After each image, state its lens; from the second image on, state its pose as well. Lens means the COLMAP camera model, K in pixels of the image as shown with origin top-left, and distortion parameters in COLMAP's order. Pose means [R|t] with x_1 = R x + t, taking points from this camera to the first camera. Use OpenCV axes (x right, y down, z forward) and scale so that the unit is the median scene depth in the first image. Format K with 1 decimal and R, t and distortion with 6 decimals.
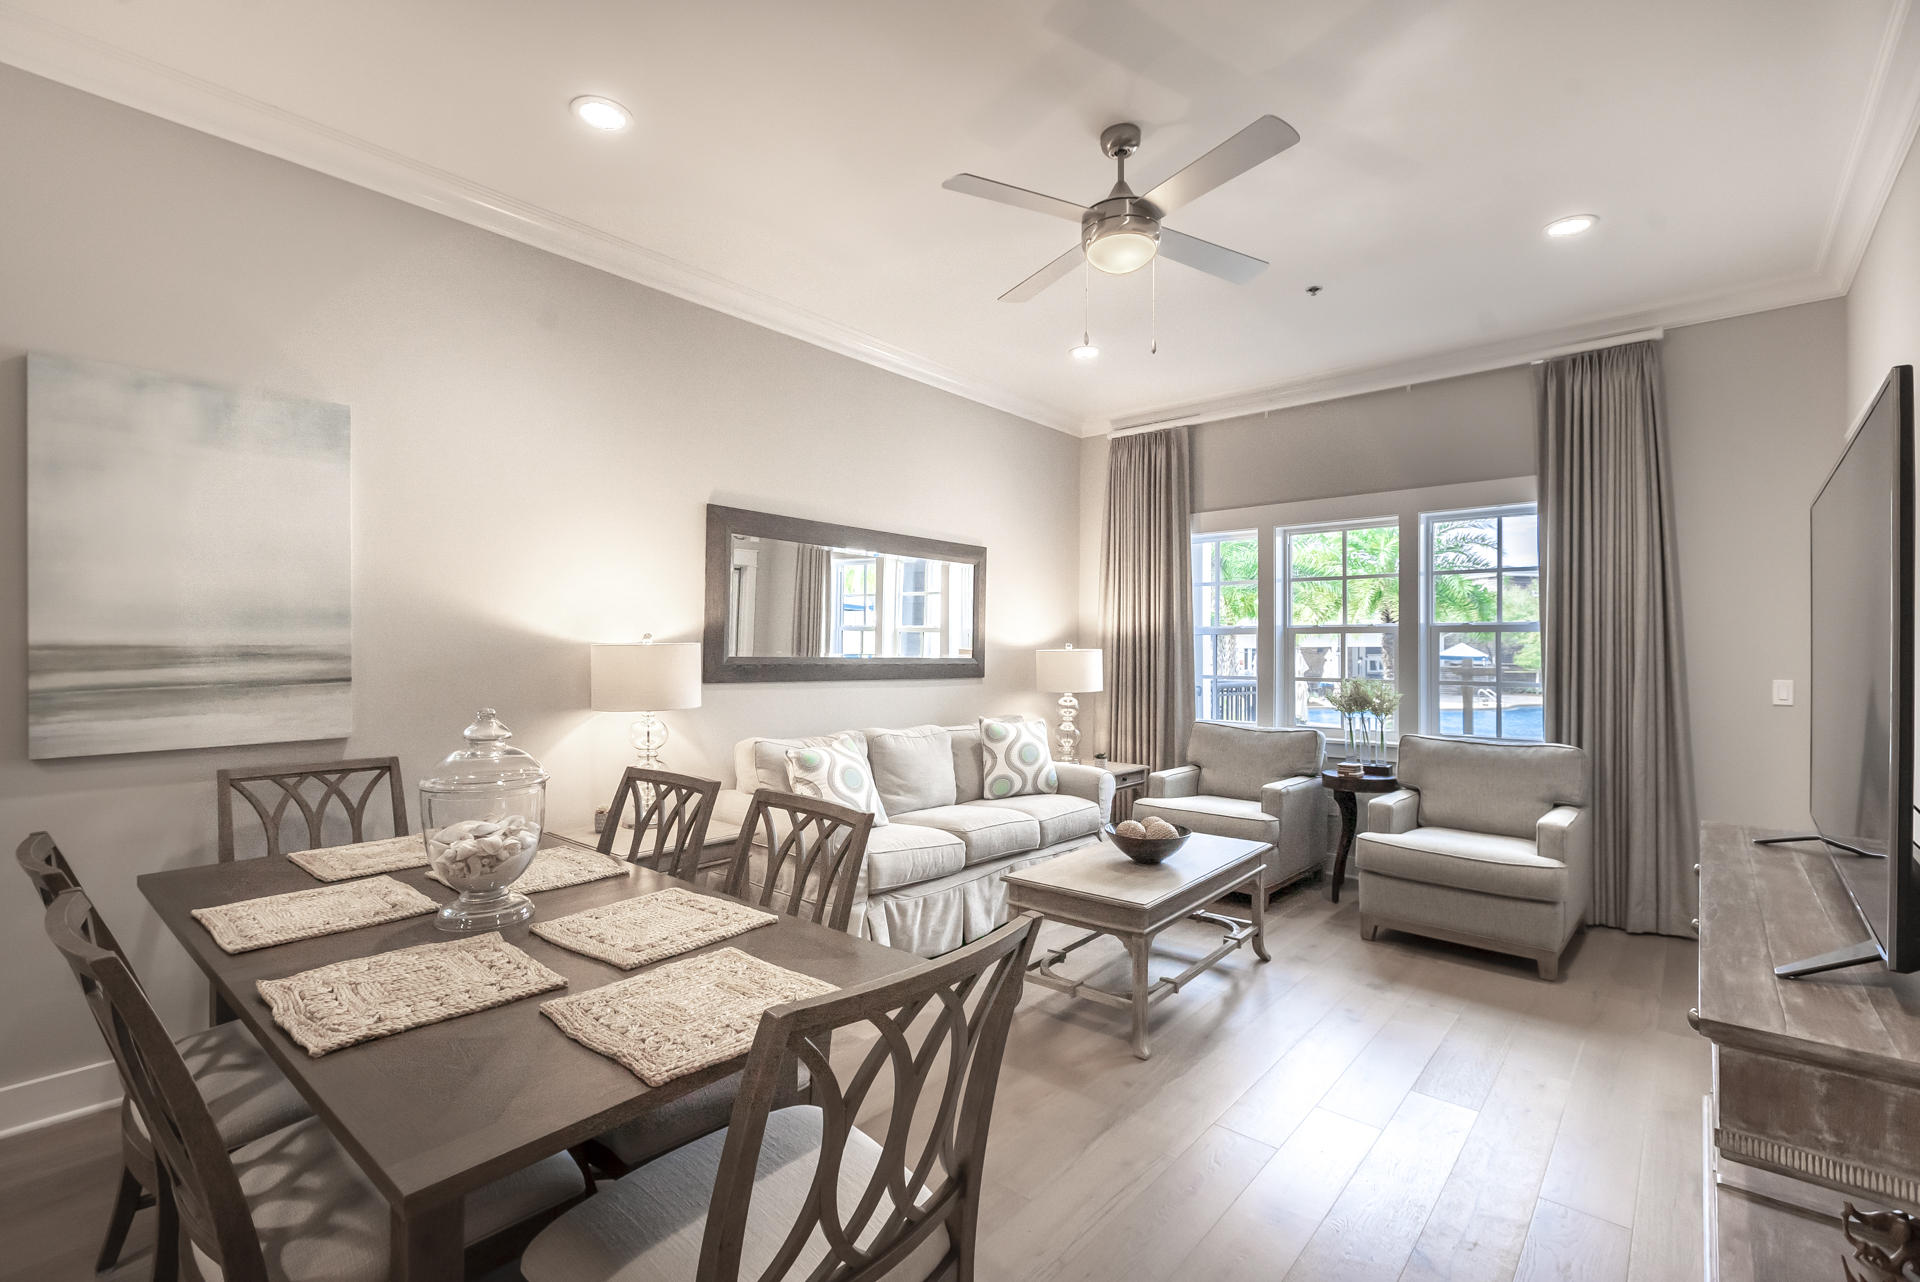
lens RADIAL K [[860.7, 0, 974.0], [0, 860.7, 721.2], [0, 0, 1]] dist [0.000925, 0.000159]
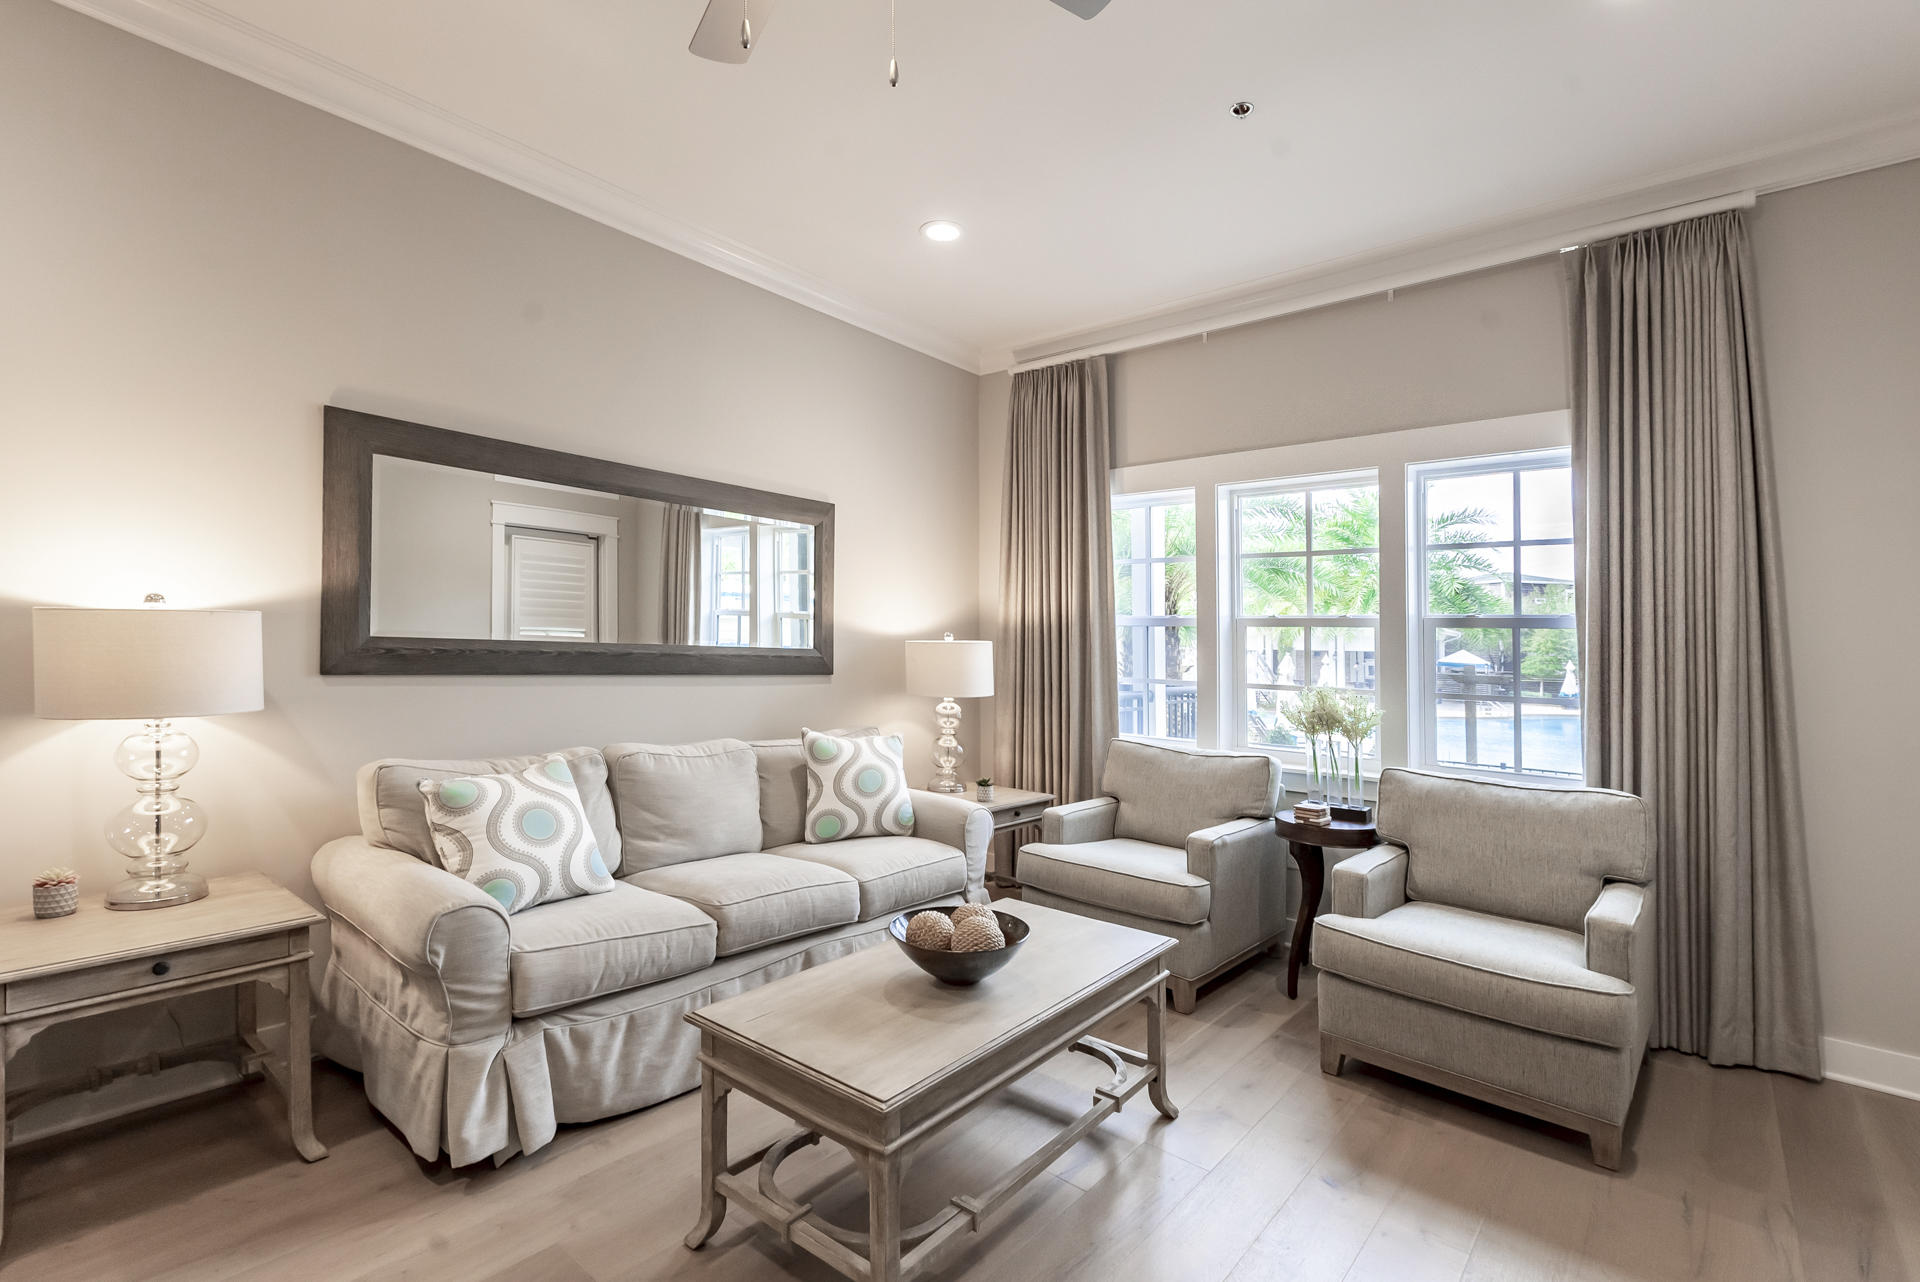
lens RADIAL K [[873.0, 0, 959.1], [0, 873.0, 668.8], [0, 0, 1]] dist [0.000778, 0.000584]
pose [[0.999709, 0.022346, -0.009077, 0.147340], [-0.022816, 0.998198, -0.055503, -0.017793], [0.007821, 0.055694, 0.998417, 0.263952]]
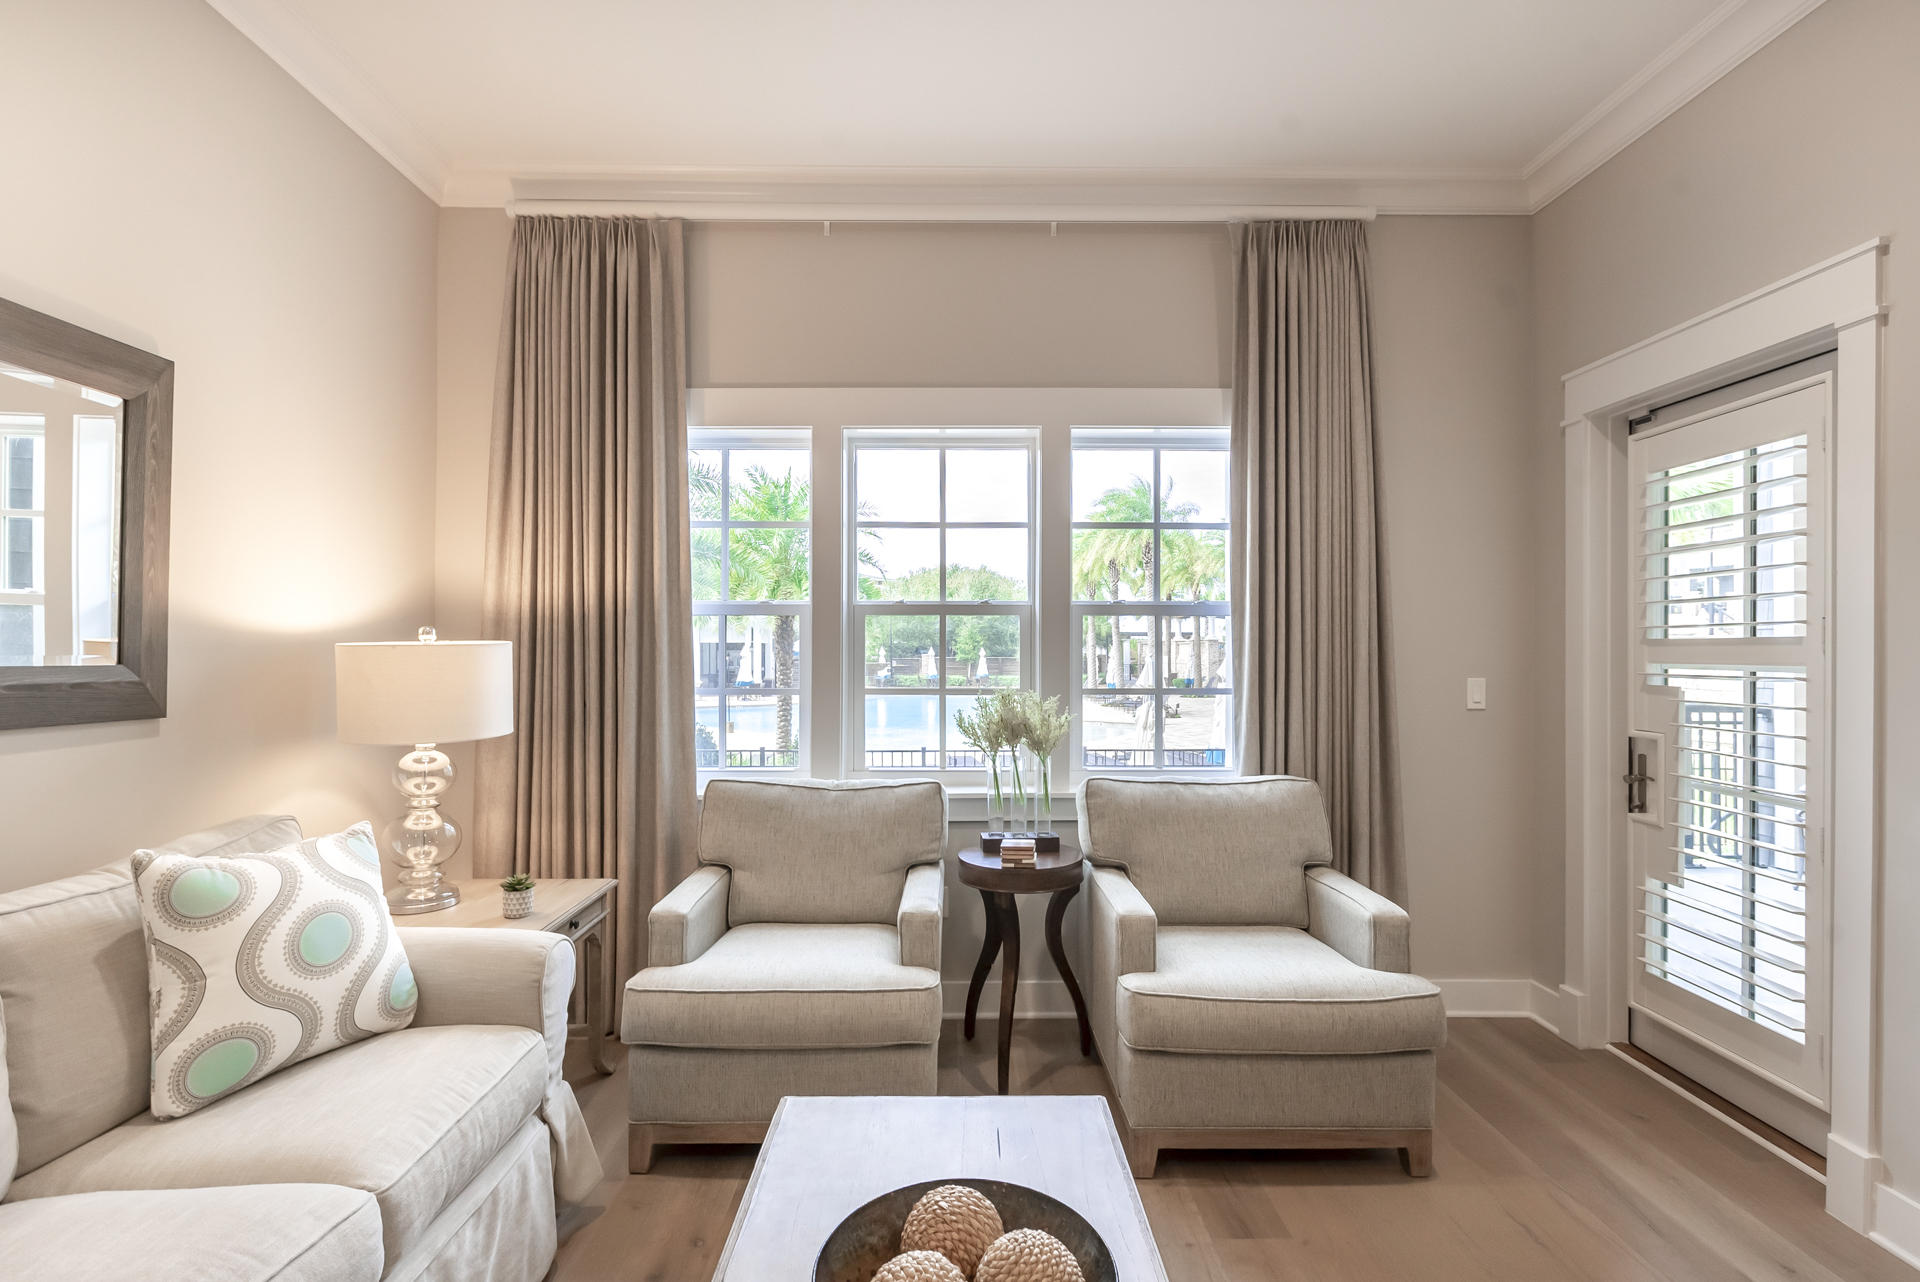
lens RADIAL K [[898.7, 0, 965.1], [0, 898.7, 636.4], [0, 0, 1]] dist [0.002380, -0.008725]
pose [[0.758277, 0.003233, 0.651924, 0.023964], [0.058459, 0.995622, -0.072933, -0.043026], [-0.649306, 0.093414, 0.754768, 0.560910]]
